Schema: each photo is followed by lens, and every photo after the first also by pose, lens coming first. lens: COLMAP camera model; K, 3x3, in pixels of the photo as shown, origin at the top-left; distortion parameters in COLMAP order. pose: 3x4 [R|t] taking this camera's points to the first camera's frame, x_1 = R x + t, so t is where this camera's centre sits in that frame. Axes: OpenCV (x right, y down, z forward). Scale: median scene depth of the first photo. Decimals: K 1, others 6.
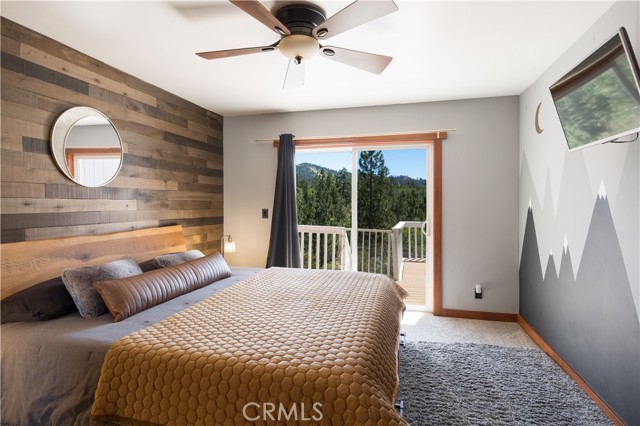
lens RADIAL K [[341.1, 0, 323.2], [0, 341.1, 209.1], [0, 0, 1]] dist [-0.008414, 0.002974]
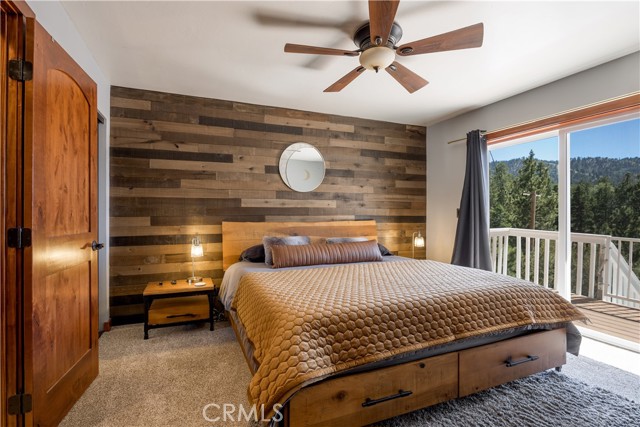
lens RADIAL K [[317.8, 0, 323.7], [0, 317.8, 216.6], [0, 0, 1]] dist [-0.003244, -0.001402]
pose [[0.600725, 0.004377, -0.799444, 0.424675], [-0.014466, 0.999881, -0.005395, 0.042359], [0.799325, 0.014806, 0.600717, 0.135097]]
